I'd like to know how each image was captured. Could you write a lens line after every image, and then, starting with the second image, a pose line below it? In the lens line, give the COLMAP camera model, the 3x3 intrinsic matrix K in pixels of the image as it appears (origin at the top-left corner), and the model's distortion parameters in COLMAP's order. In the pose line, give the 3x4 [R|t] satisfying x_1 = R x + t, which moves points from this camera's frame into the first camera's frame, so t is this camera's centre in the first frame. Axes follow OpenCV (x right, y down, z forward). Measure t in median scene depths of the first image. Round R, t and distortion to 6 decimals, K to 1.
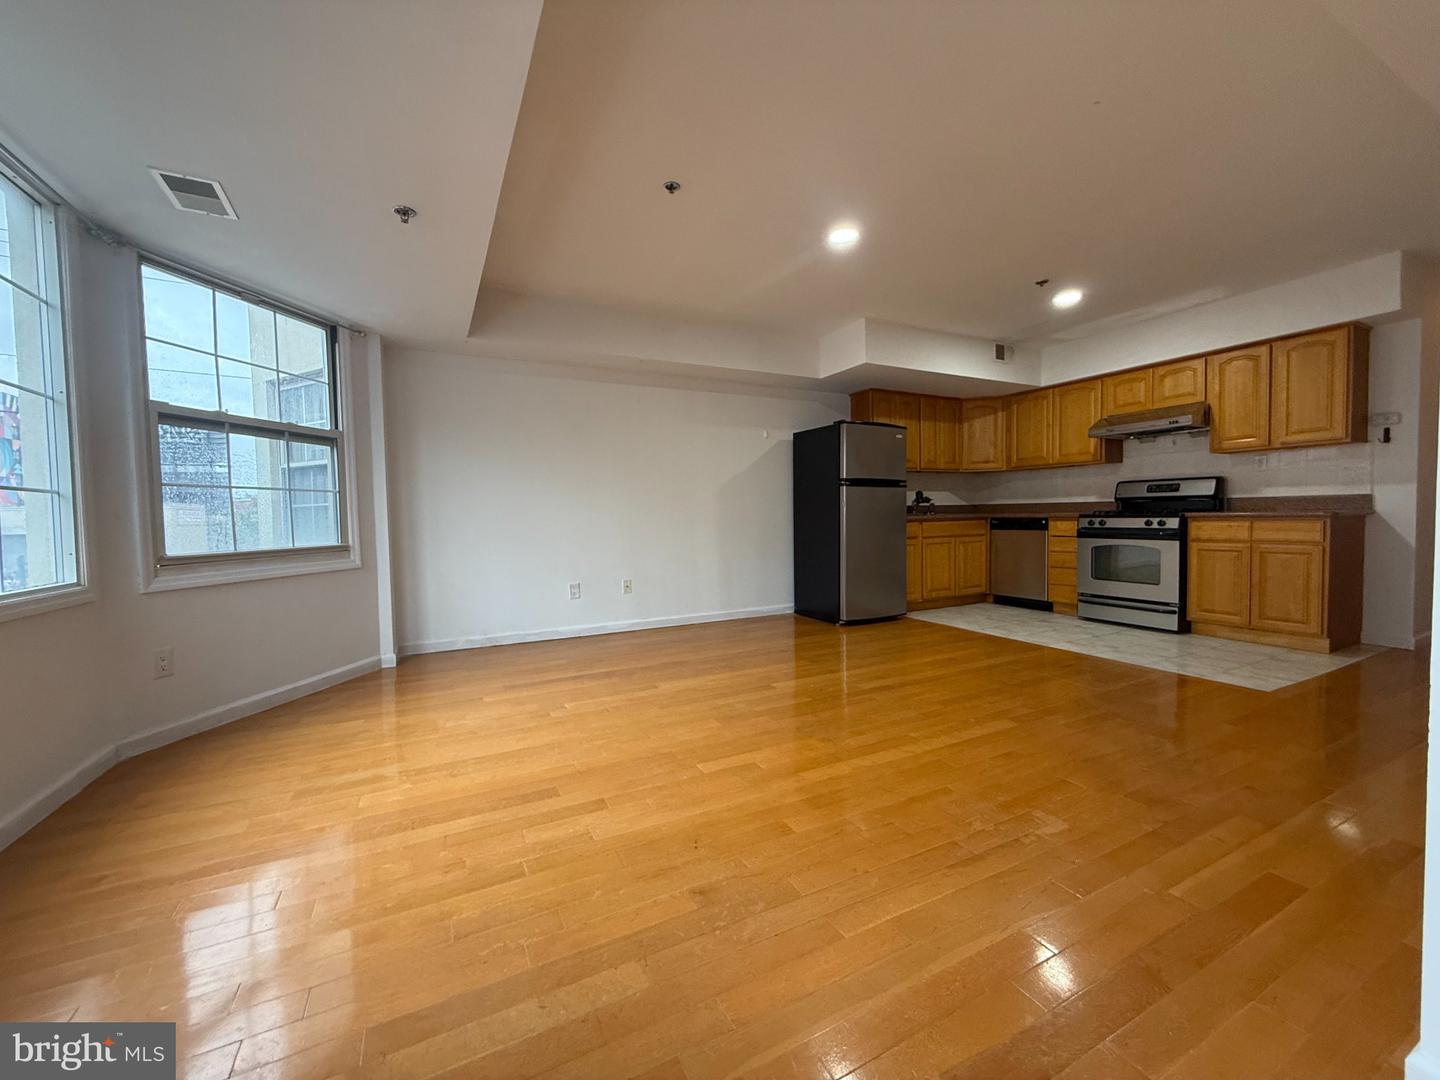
lens RADIAL K [[573.1, 0, 718.6], [0, 573.1, 540.4], [0, 0, 1]] dist [0.000601, -0.000773]
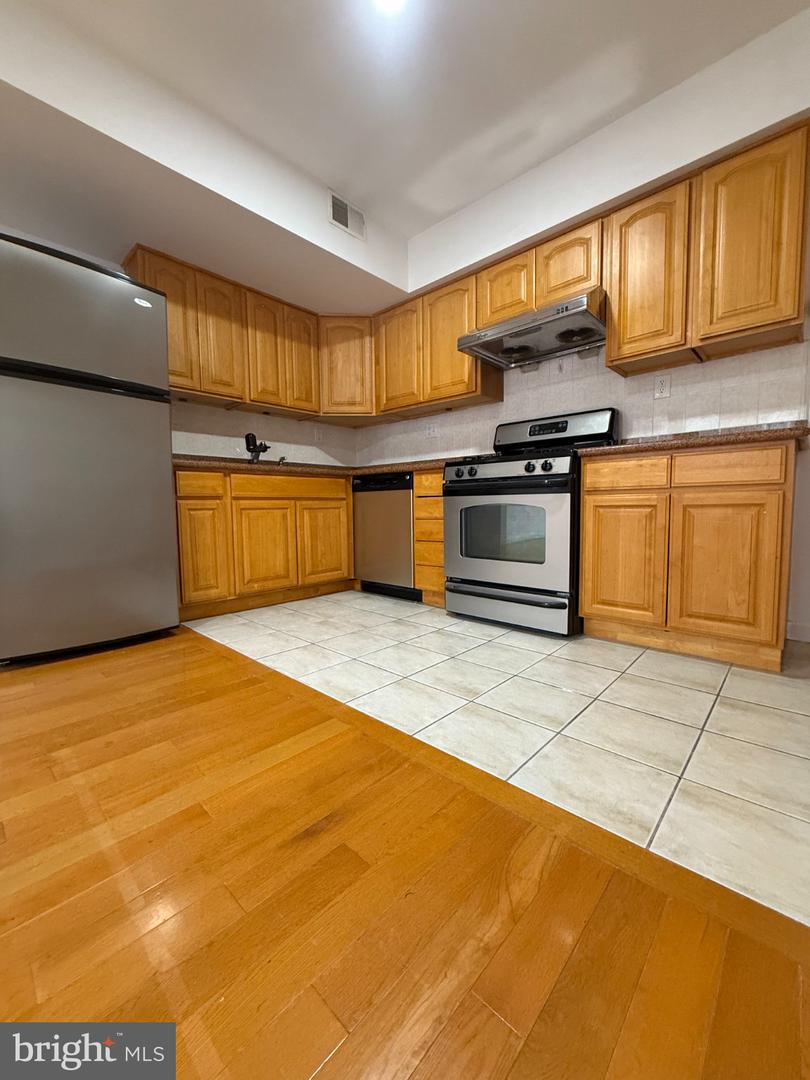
lens RADIAL K [[429.9, 0, 406.8], [0, 429.9, 539.1], [0, 0, 1]] dist [0.000601, -0.000773]
pose [[0.939952, -0.014698, 0.340991, 0.446899], [0.007281, 0.999708, 0.023021, 0.036831], [-0.341230, -0.019156, 0.939785, 0.581892]]
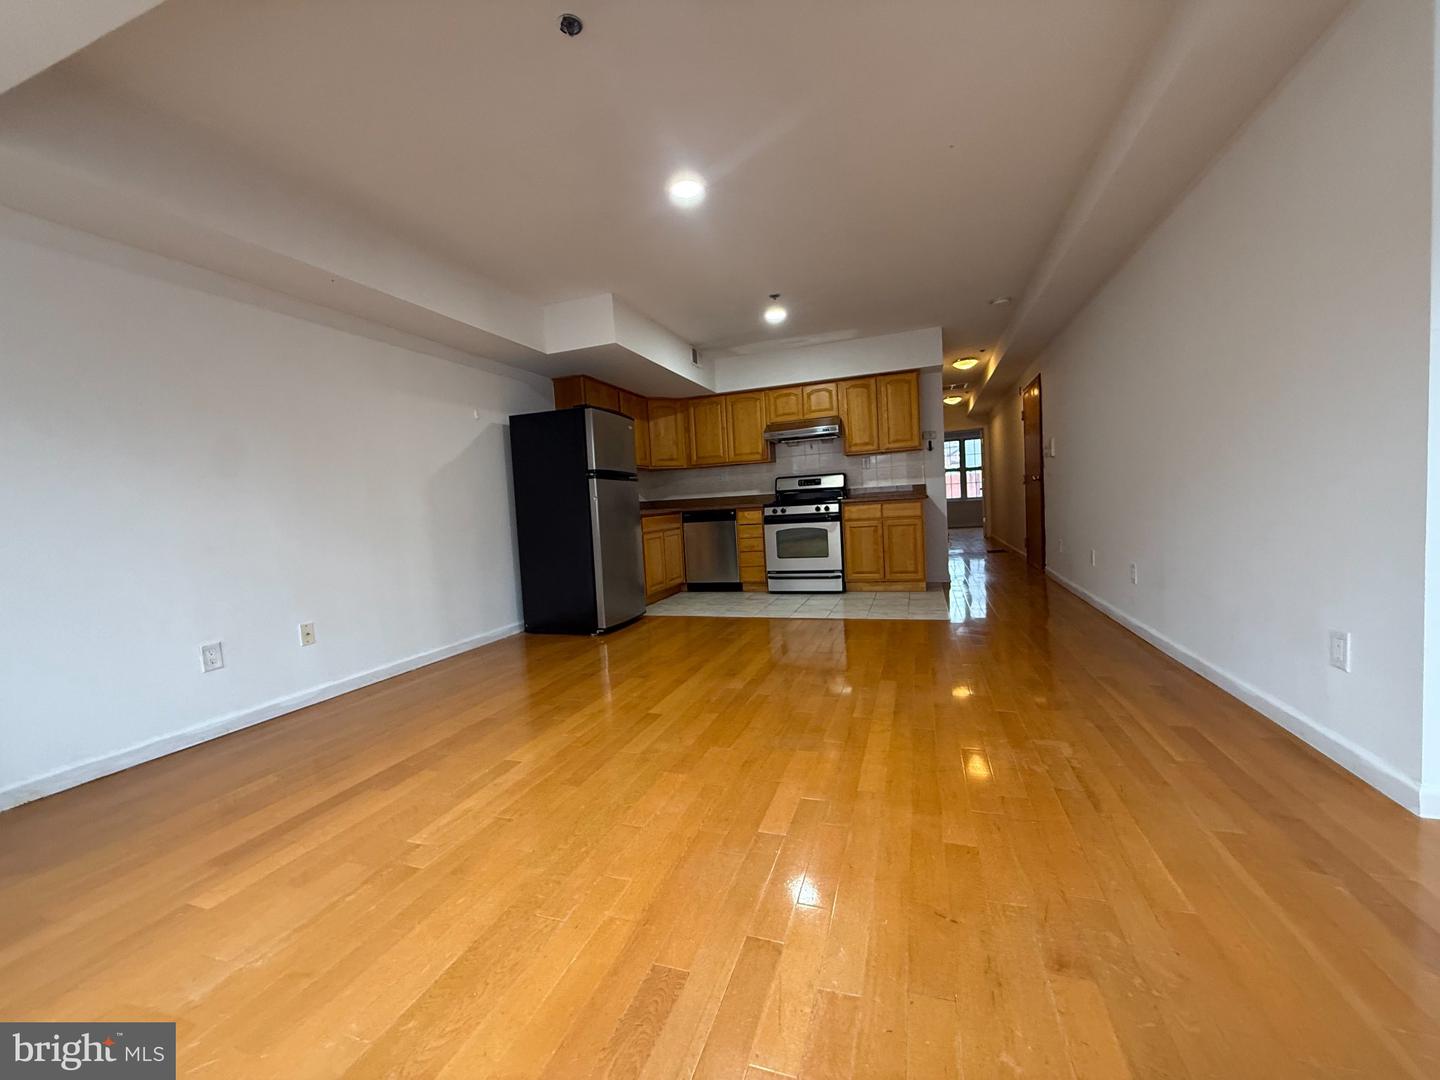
lens RADIAL K [[573.1, 0, 717.3], [0, 573.1, 539.5], [0, 0, 1]] dist [0.000601, -0.000773]
pose [[0.723355, -0.065216, 0.687389, -0.272295], [0.075844, 0.997010, 0.014780, 0.001235], [-0.686298, 0.041443, 0.726139, 0.236314]]
